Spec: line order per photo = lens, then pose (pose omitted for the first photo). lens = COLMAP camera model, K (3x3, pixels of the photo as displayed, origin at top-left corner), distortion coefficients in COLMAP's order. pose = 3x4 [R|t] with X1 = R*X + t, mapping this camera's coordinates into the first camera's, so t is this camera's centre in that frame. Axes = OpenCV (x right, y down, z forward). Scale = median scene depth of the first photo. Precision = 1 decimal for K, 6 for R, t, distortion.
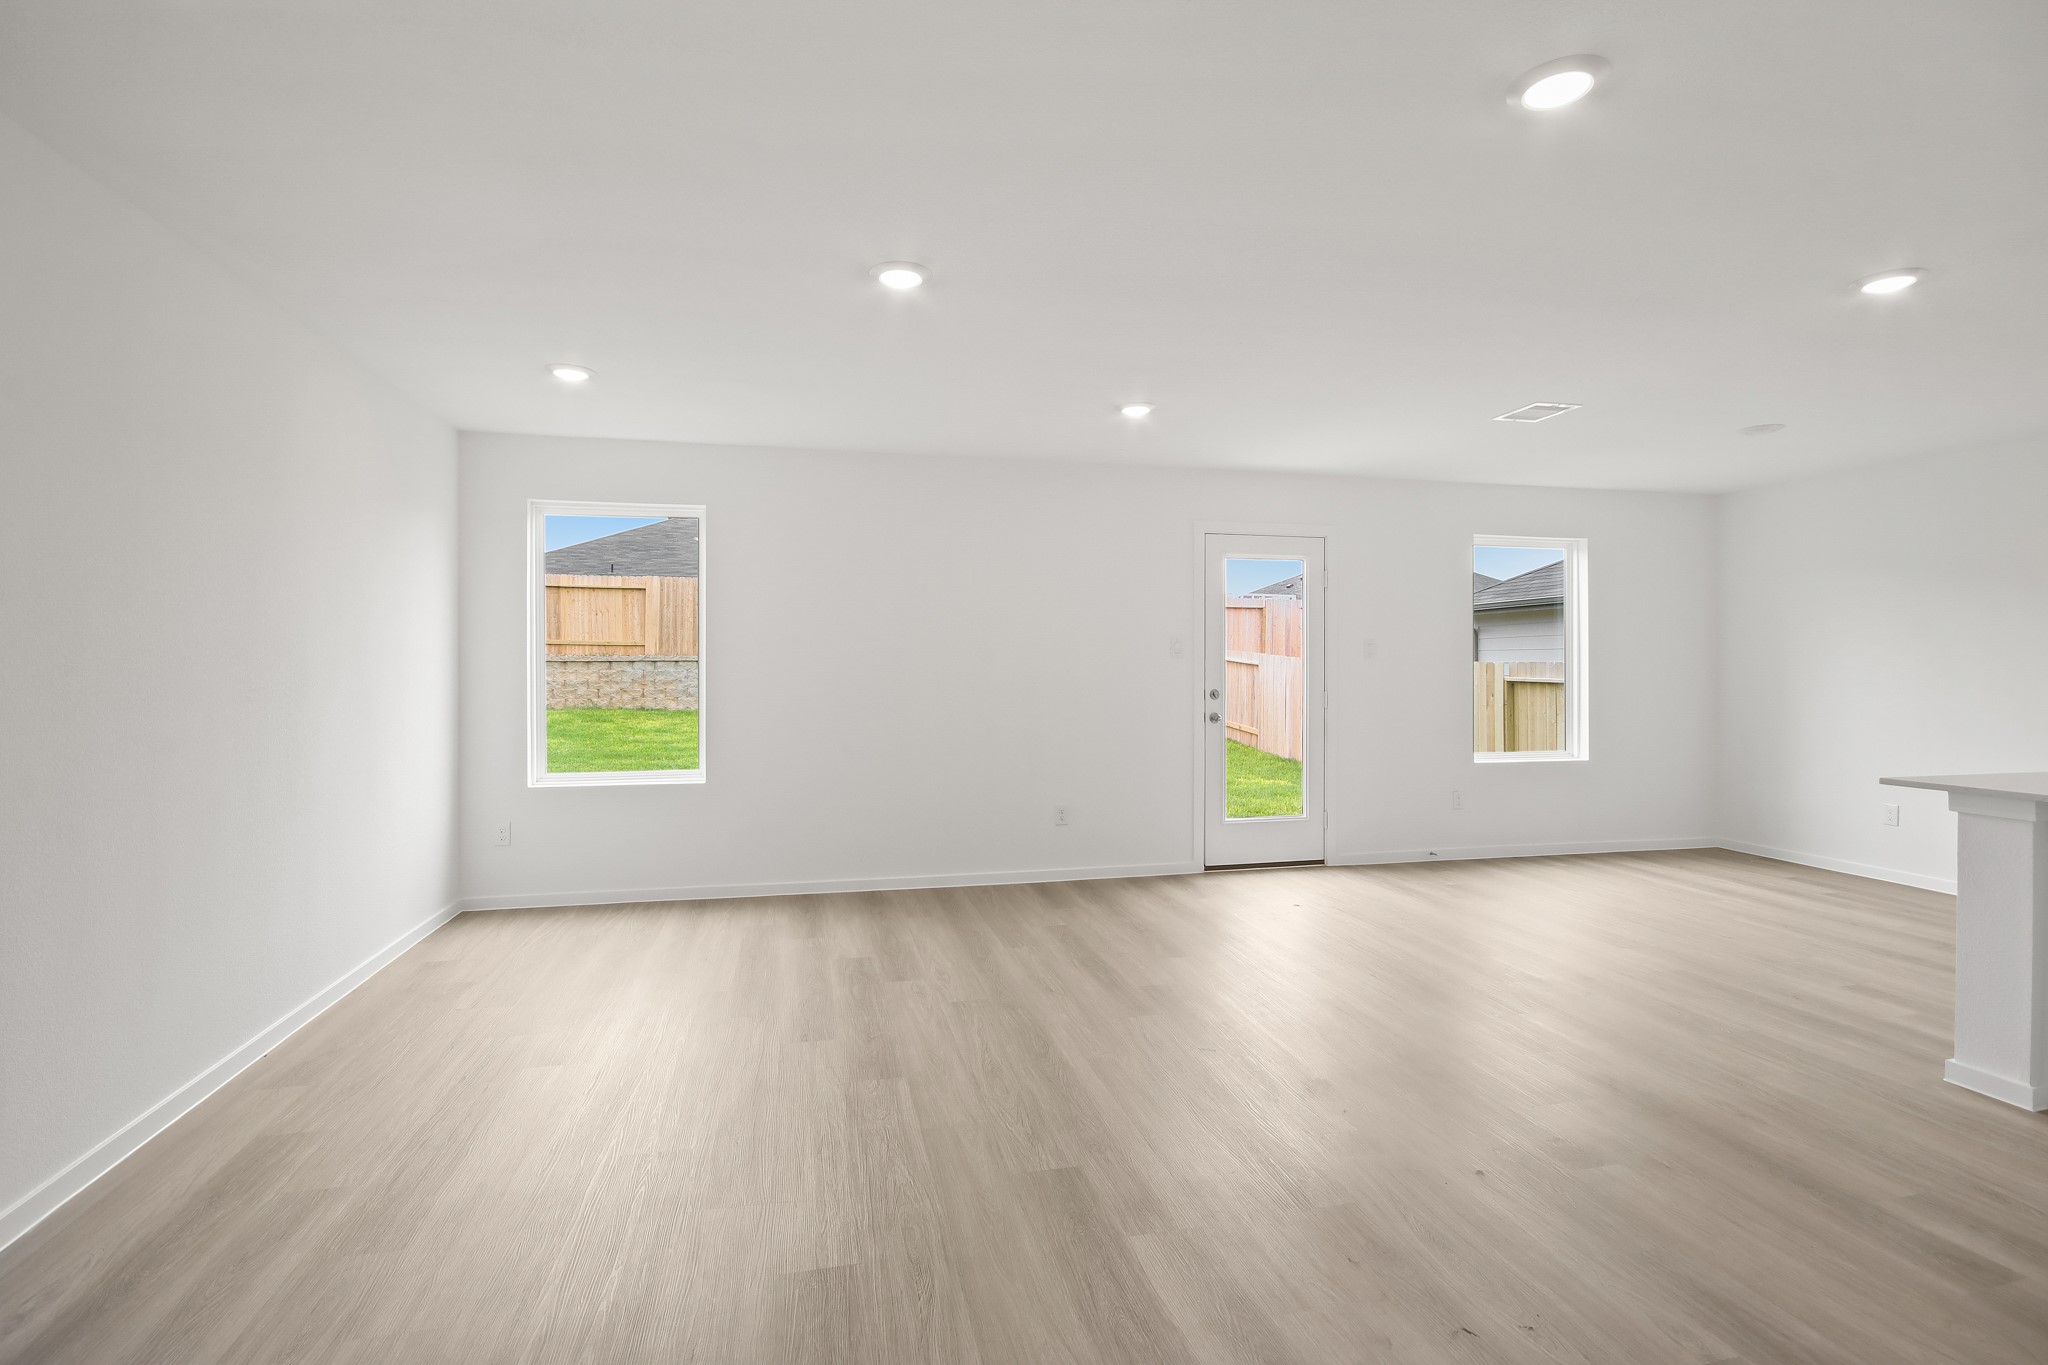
lens RADIAL K [[944.5, 0, 1024.3], [0, 944.5, 663.4], [0, 0, 1]] dist [0.002008, -0.011123]
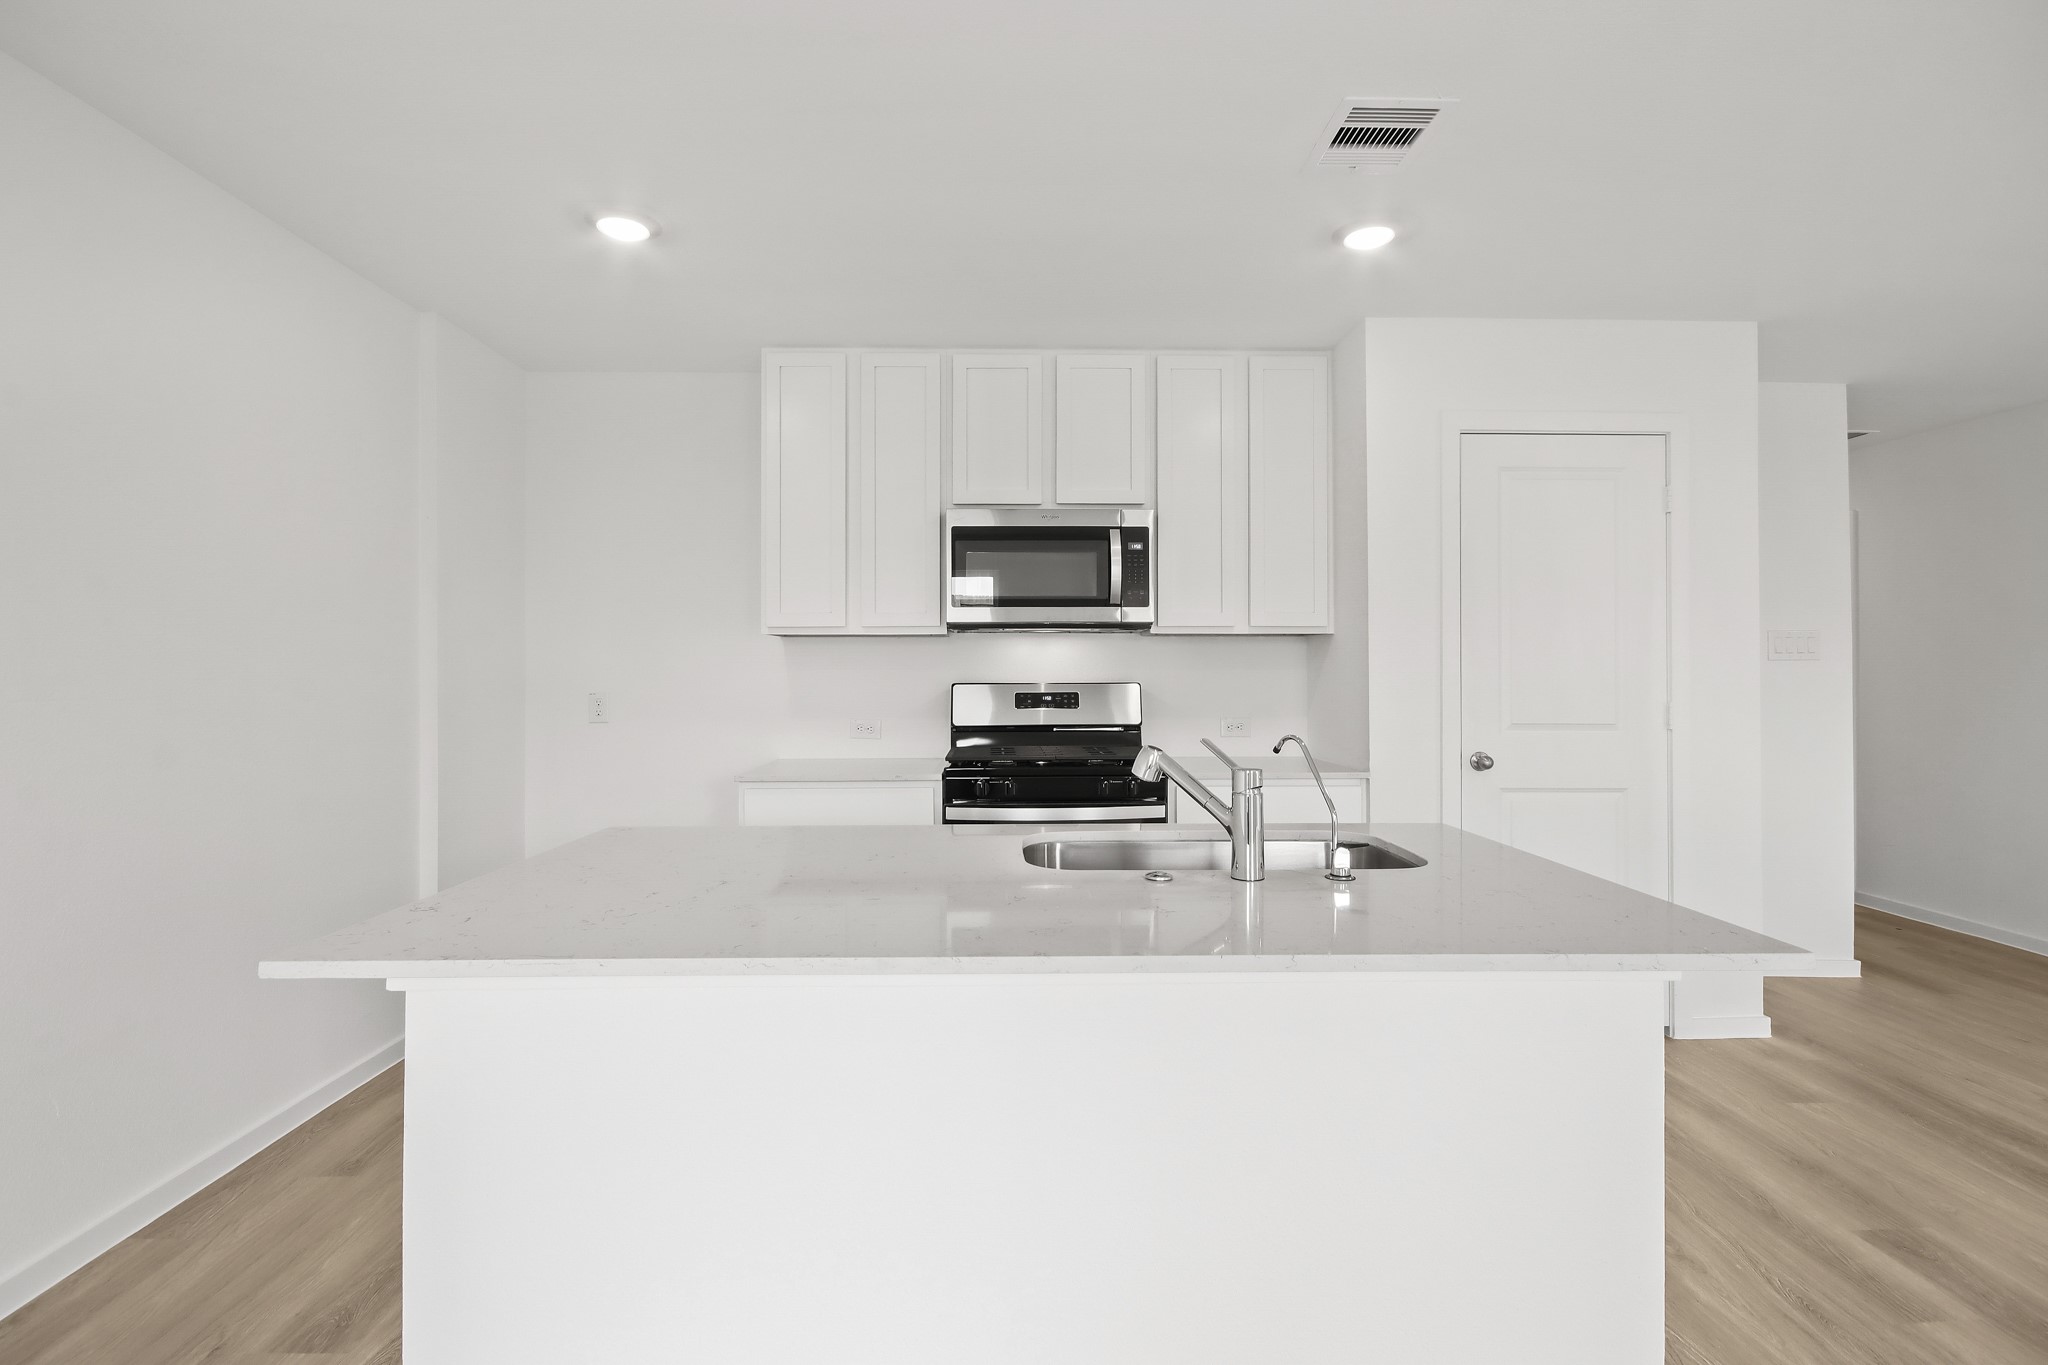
lens RADIAL K [[944.5, 0, 1024.3], [0, 944.5, 663.4], [0, 0, 1]] dist [0.002008, -0.011123]
pose [[-0.976225, -0.002547, 0.216745, 1.174901], [-0.005018, 0.999929, -0.010848, 0.011597], [-0.216702, -0.011678, -0.976168, 1.492037]]
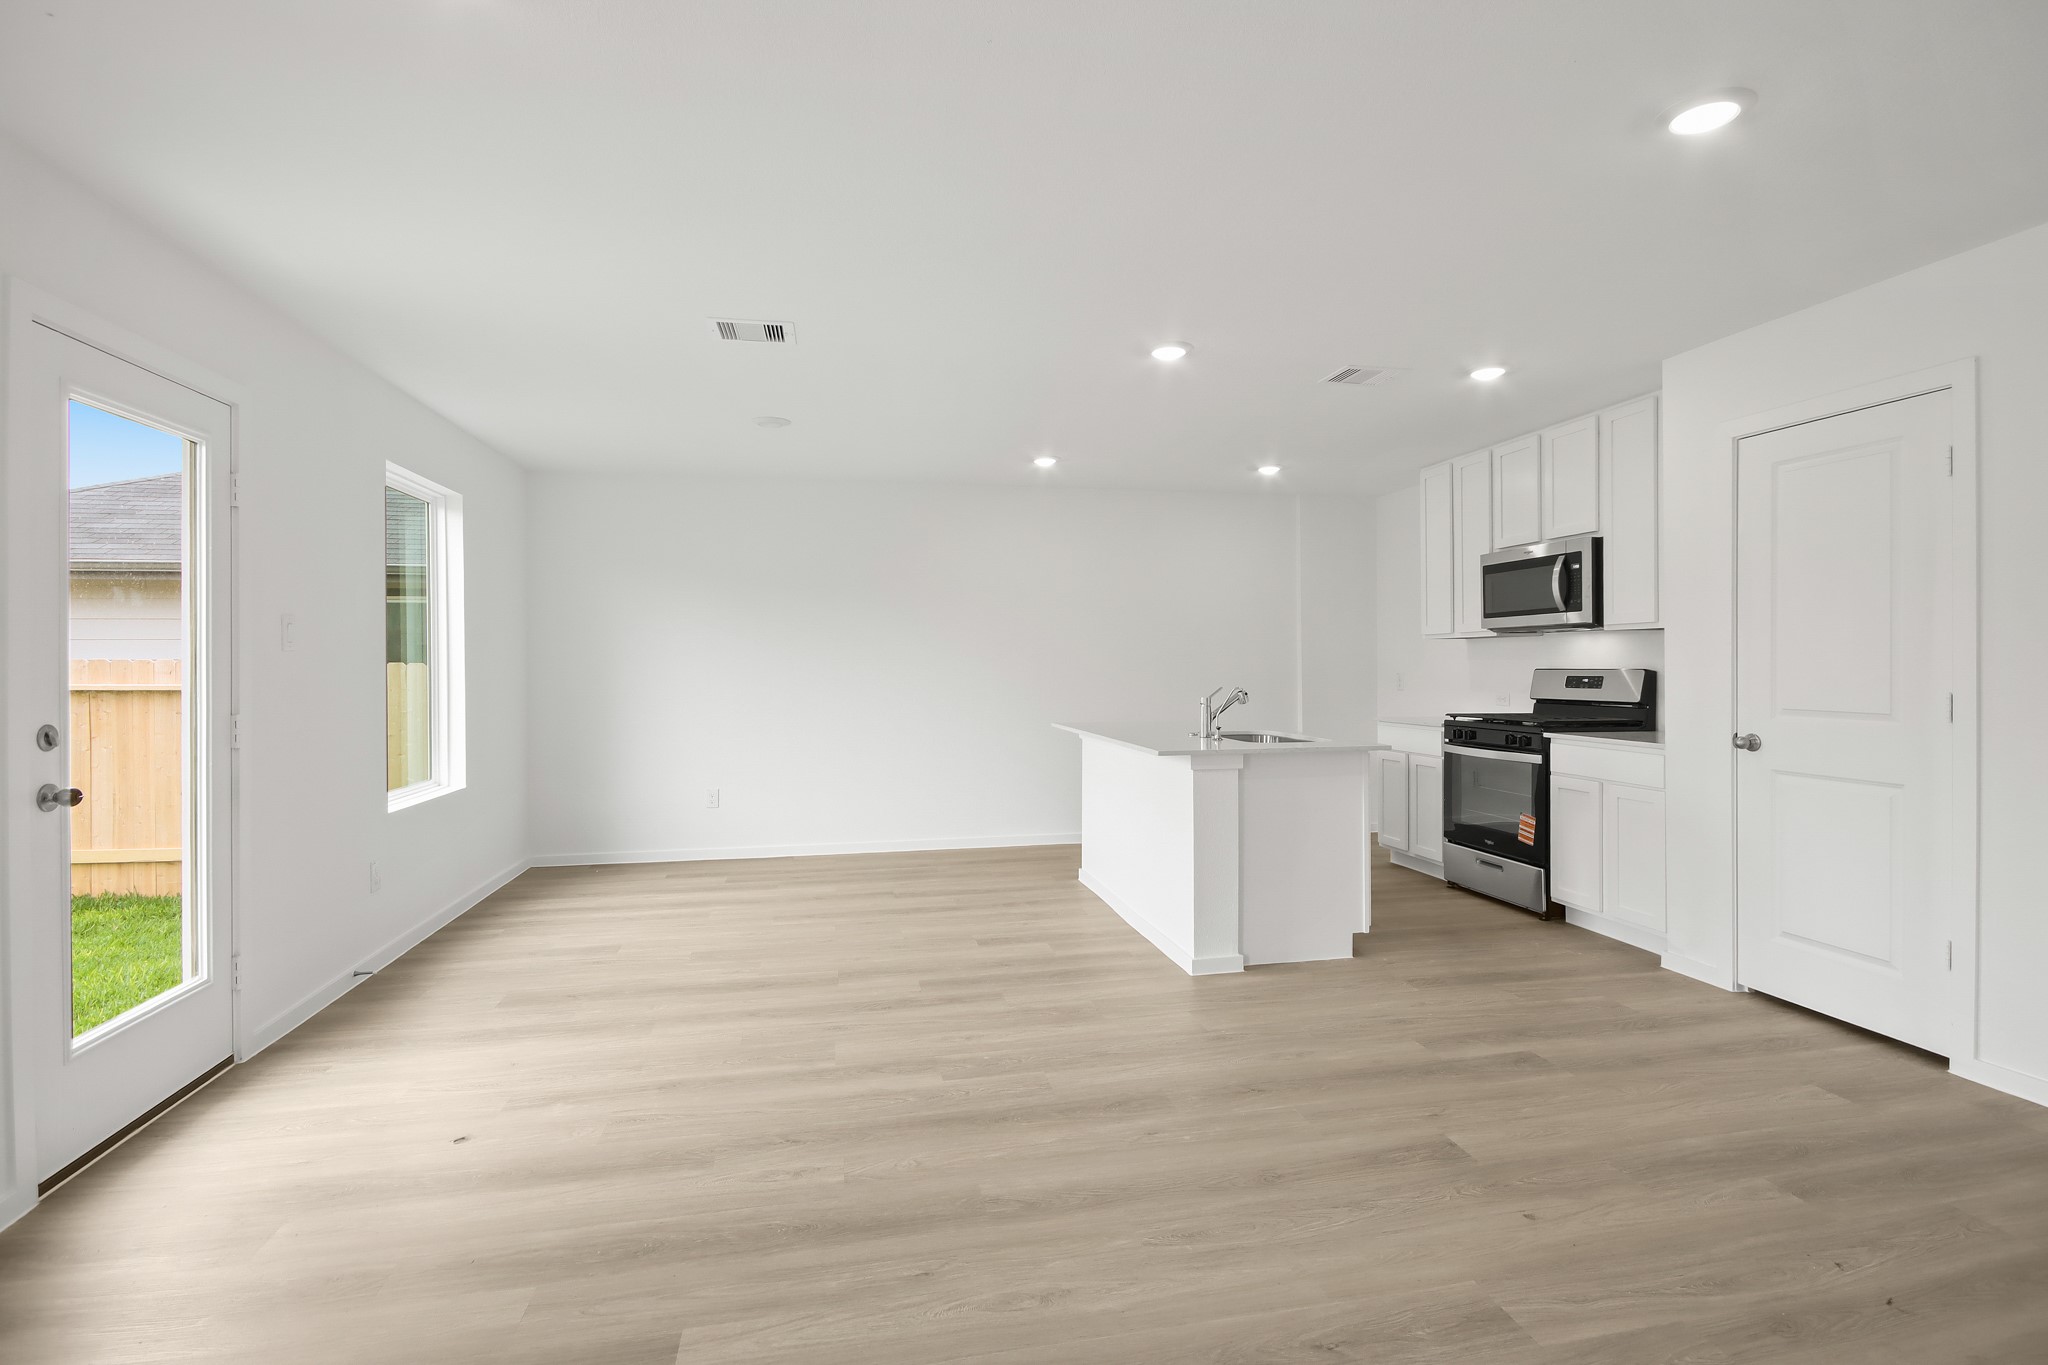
lens RADIAL K [[964.8, 0, 1023.8], [0, 964.8, 663.3], [0, 0, 1]] dist [0.005468, -0.011471]
pose [[0.034847, -0.003454, 0.999387, -0.367647], [0.004447, 0.999985, 0.003301, 0.003631], [-0.999383, 0.004329, 0.034862, 1.168783]]
